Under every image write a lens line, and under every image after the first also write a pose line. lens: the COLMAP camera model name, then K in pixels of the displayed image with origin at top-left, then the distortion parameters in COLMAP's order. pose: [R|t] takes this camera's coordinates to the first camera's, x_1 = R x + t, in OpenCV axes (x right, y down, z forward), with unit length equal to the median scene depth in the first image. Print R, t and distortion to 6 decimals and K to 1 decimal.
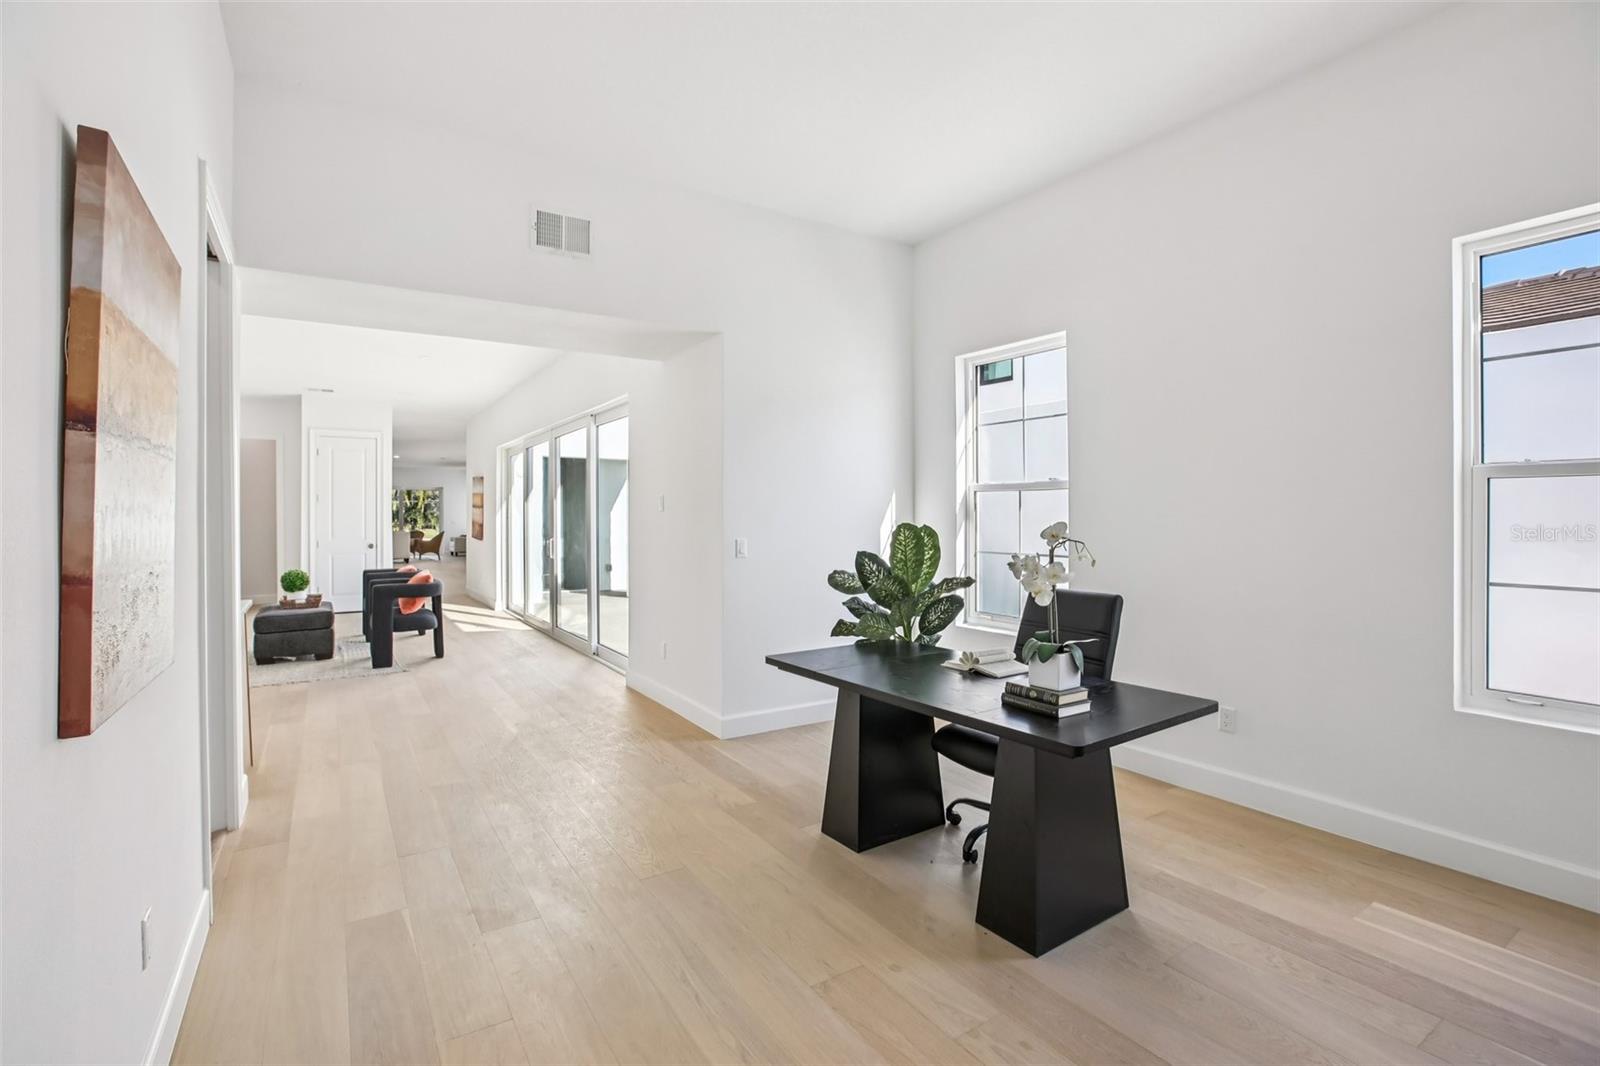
lens RADIAL K [[733.9, 0, 787.3], [0, 733.9, 520.5], [0, 0, 1]] dist [-0.034415, 0.001641]
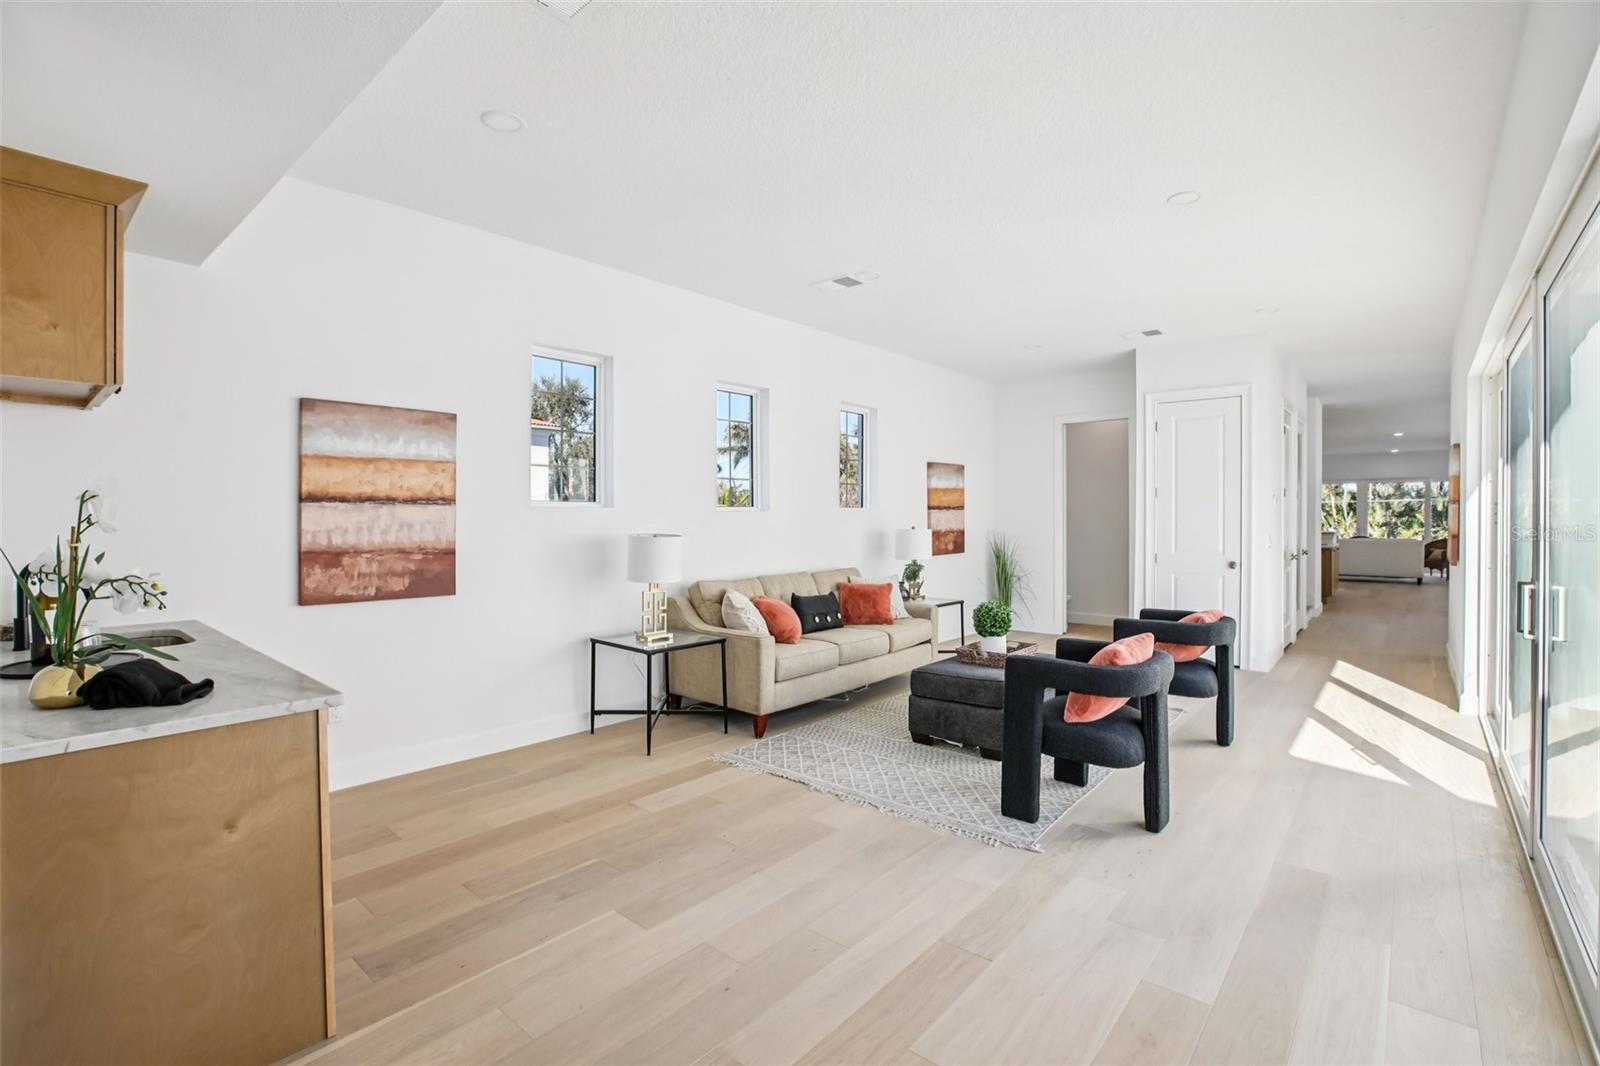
lens RADIAL K [[733.9, 0, 800.5], [0, 733.9, 524.2], [0, 0, 1]] dist [-0.034415, 0.001641]
pose [[0.302032, 0.005608, -0.953281, -0.199845], [-0.003375, 0.999983, 0.004813, -0.004857], [0.953292, 0.001764, 0.302046, 1.125455]]
